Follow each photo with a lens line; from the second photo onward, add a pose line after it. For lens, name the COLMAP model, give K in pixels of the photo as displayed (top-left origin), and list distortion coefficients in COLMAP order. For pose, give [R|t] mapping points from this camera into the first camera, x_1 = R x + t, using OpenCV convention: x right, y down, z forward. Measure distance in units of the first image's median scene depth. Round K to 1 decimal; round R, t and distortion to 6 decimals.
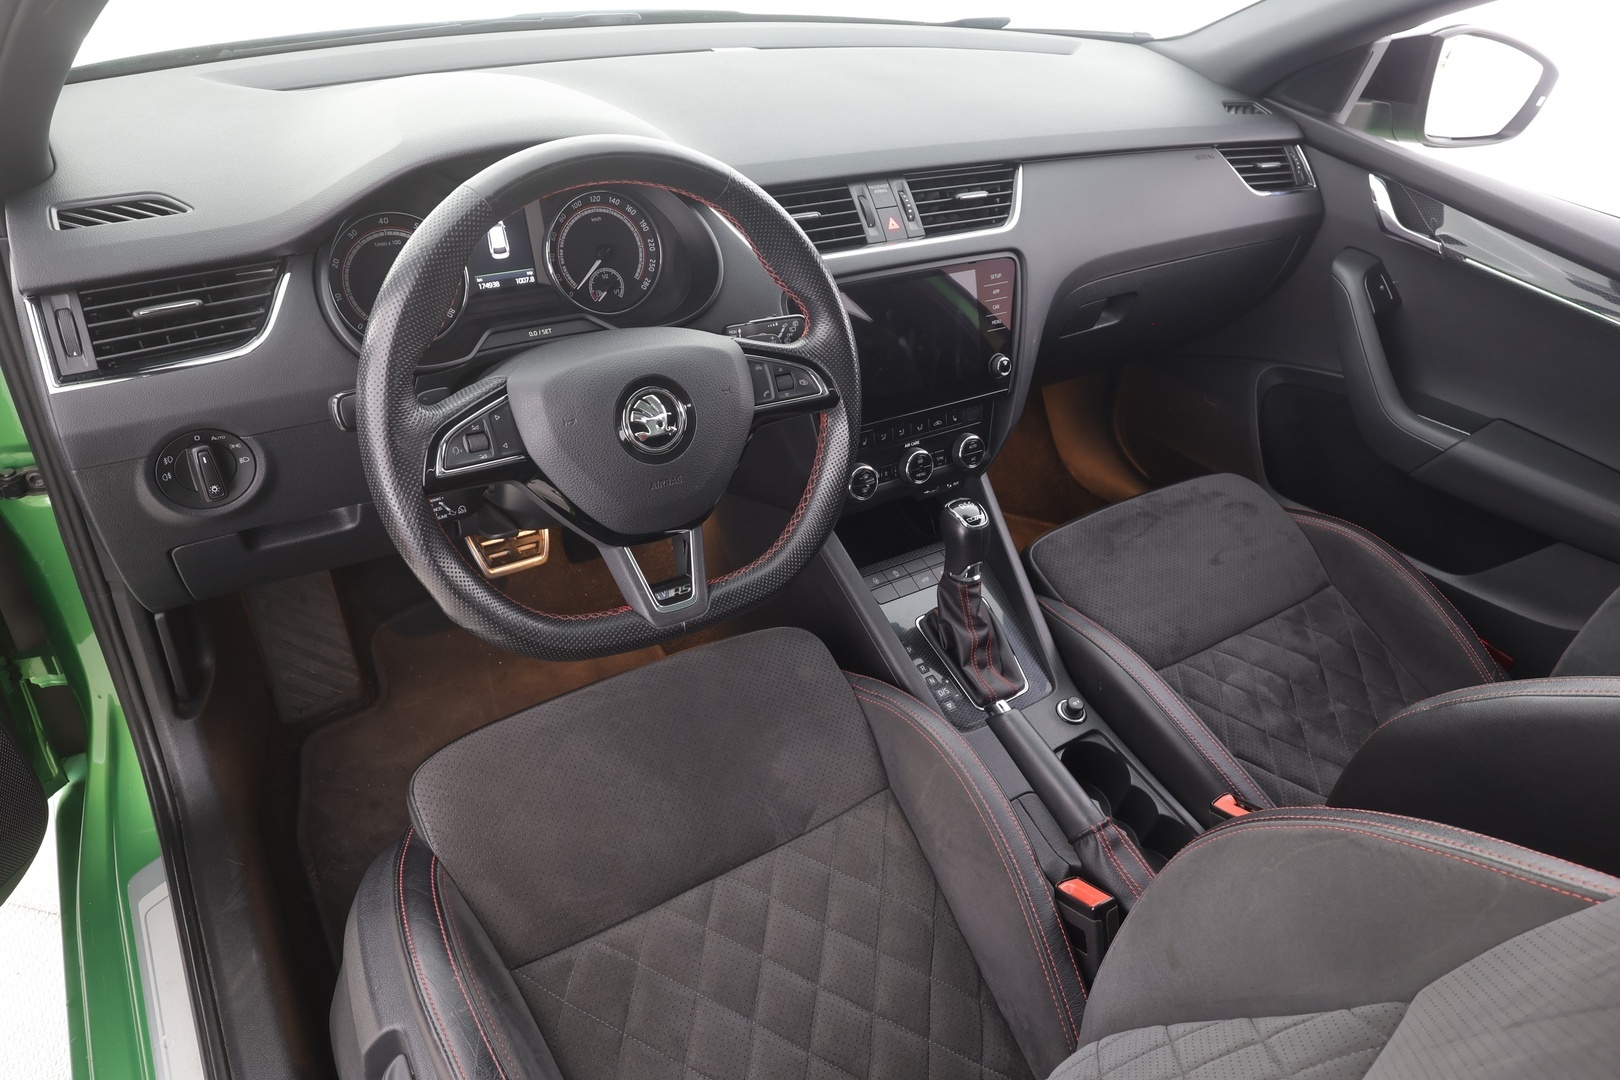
lens RADIAL K [[1047.8, 0, 814.5], [0, 1047.8, 546.0], [0, 0, 1]] dist [0.014716, -0.002122]
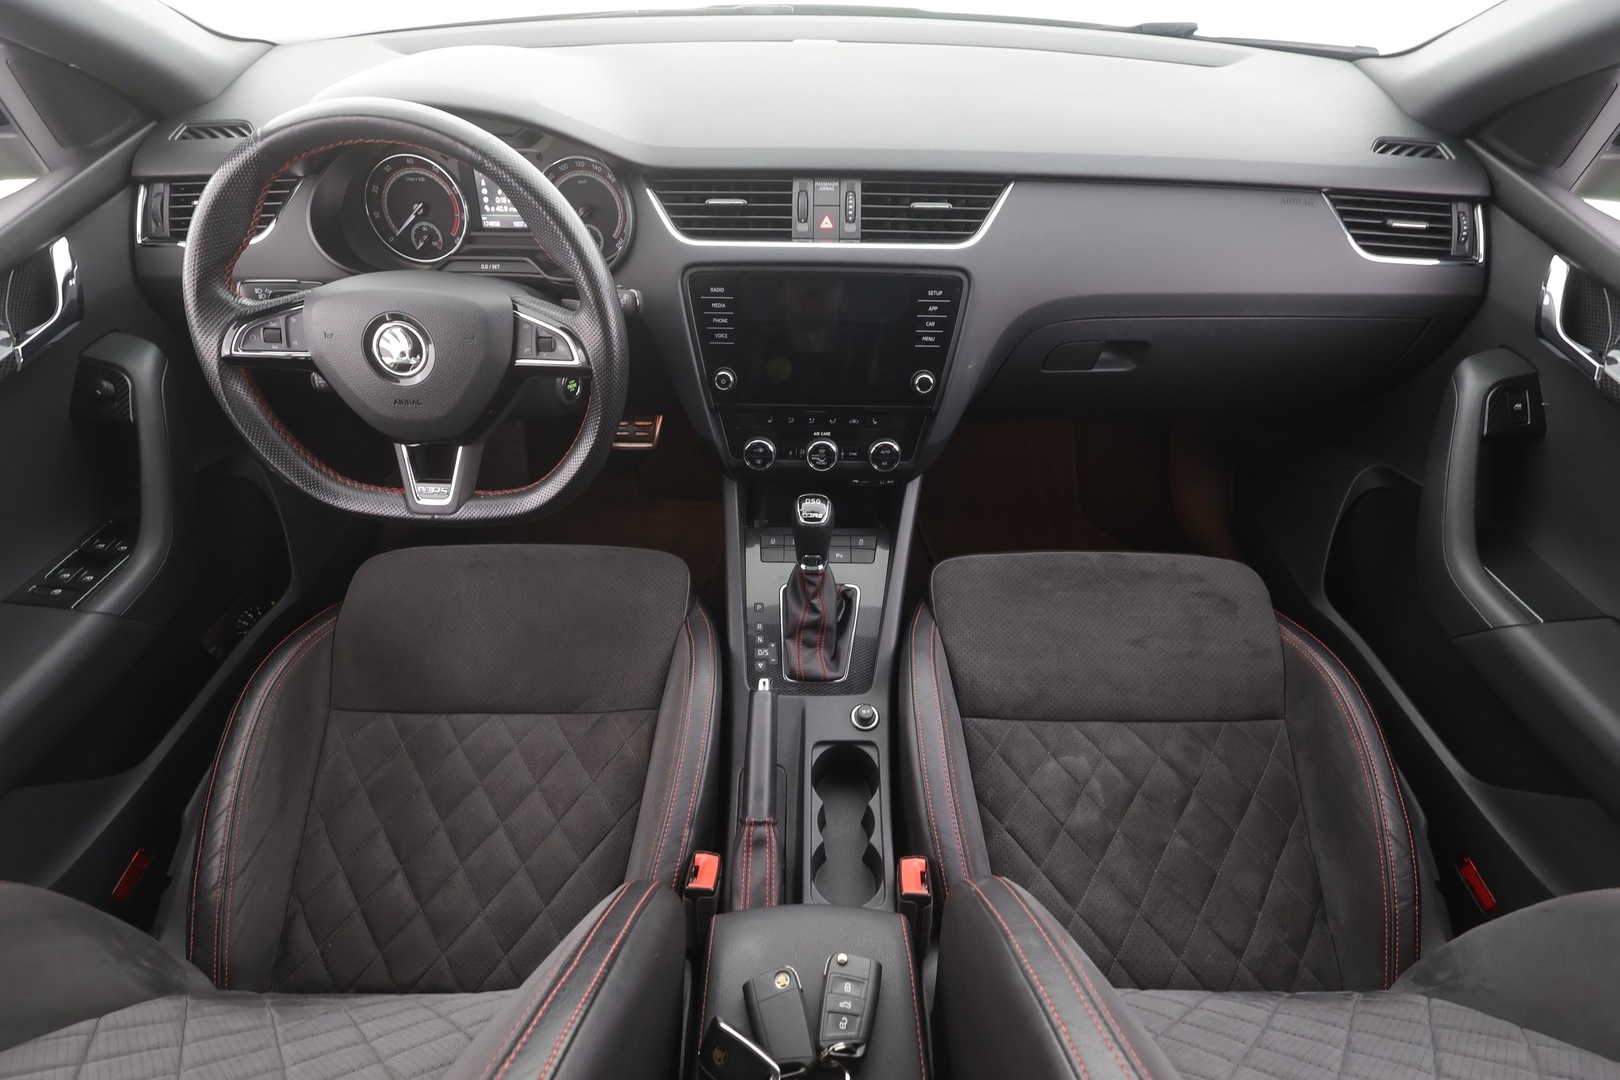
lens RADIAL K [[769.9, 0, 823.4], [0, 769.9, 543.2], [0, 0, 1]] dist [0.001127, 0.002506]
pose [[0.832230, 0.330887, -0.444868, 0.507970], [-0.273734, 0.942992, 0.189303, -0.147899], [0.482145, -0.035768, 0.875361, 0.311321]]
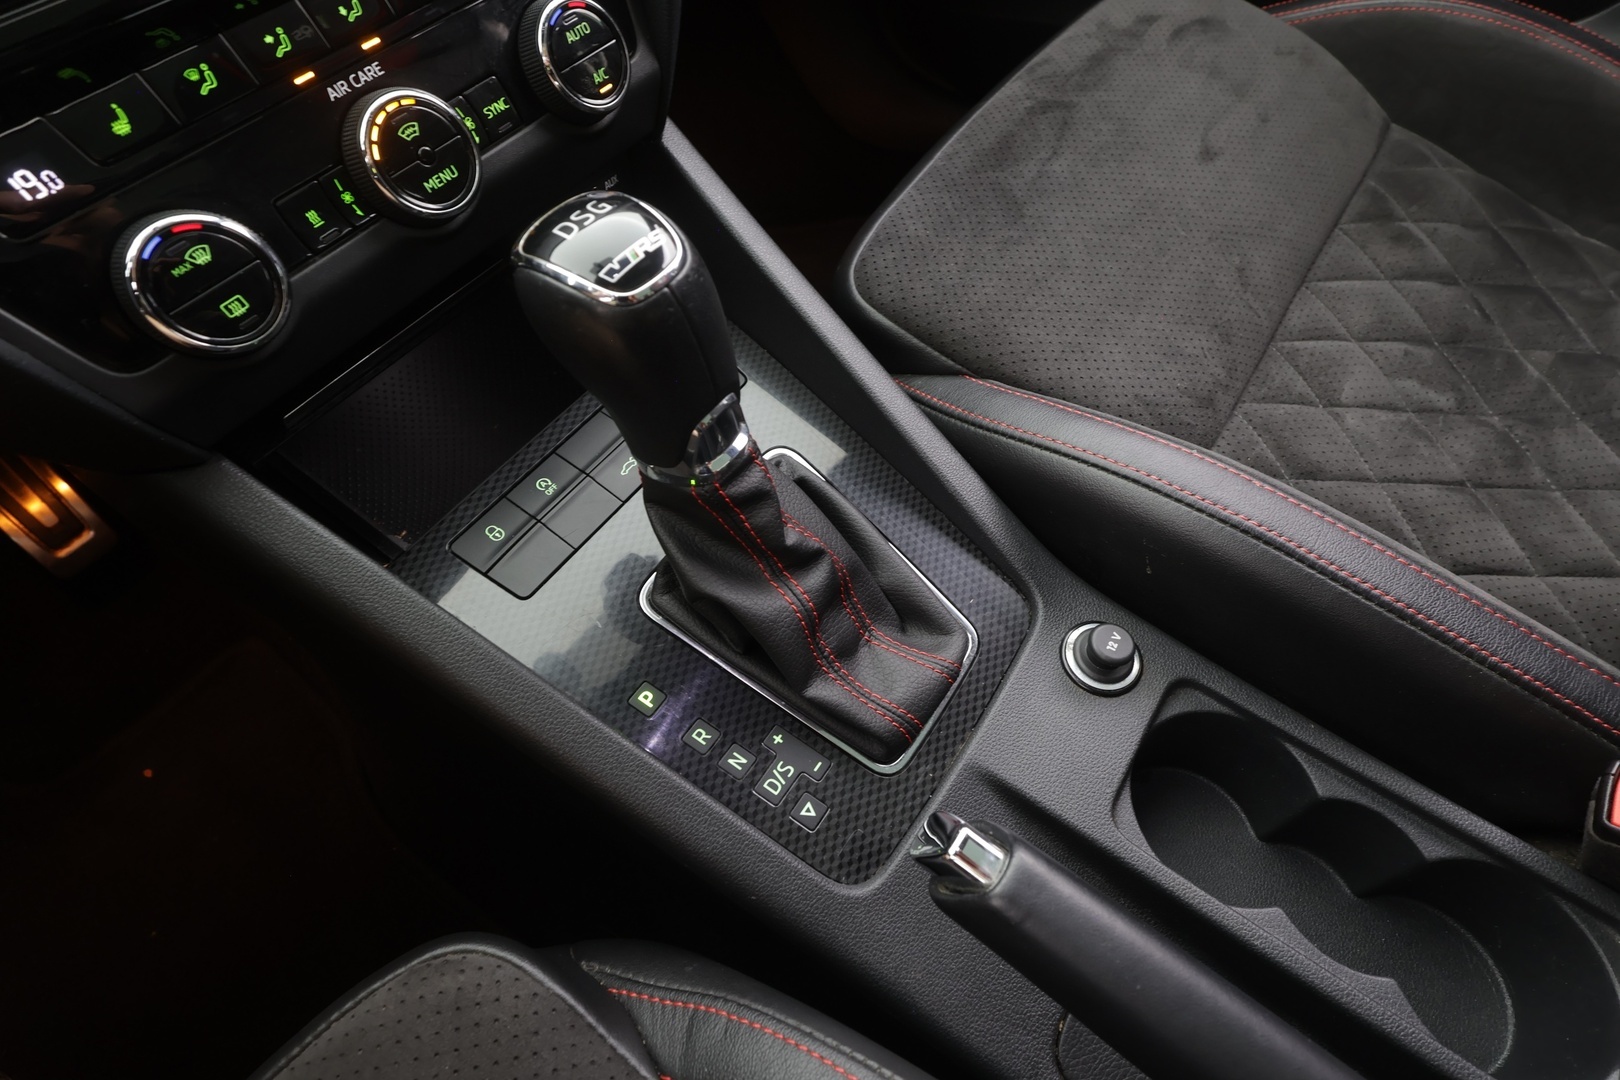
lens RADIAL K [[760.9, 0, 804.8], [0, 760.9, 551.5], [0, 0, 1]] dist [-0.004875, 0.002973]
pose [[0.916033, -0.398835, 0.042584, 0.151714], [0.364094, 0.871357, 0.328896, -0.009548], [-0.168281, -0.285775, 0.943406, 0.780927]]
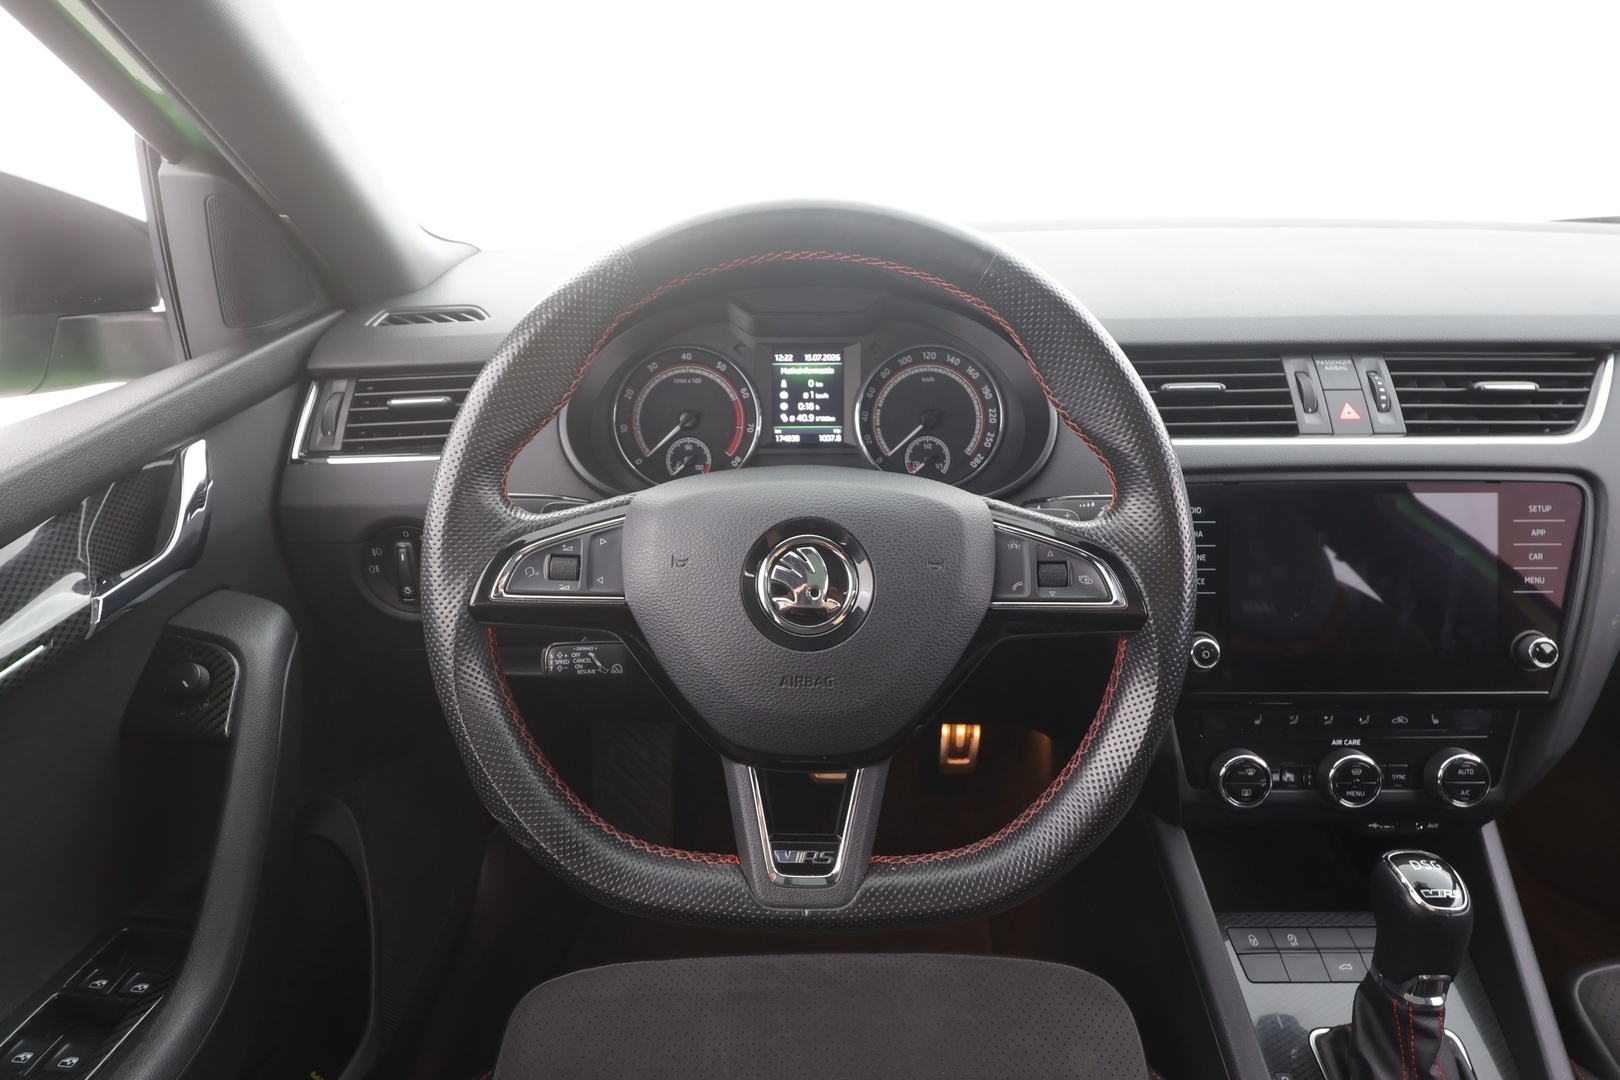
lens RADIAL K [[897.2, 0, 813.4], [0, 897.2, 543.3], [0, 0, 1]] dist [0.005071, 0.001805]
pose [[0.835016, 0.122169, -0.536491, 0.105892], [-0.256986, 0.948750, -0.183935, -0.028900], [0.486525, 0.291459, 0.823617, 0.367954]]
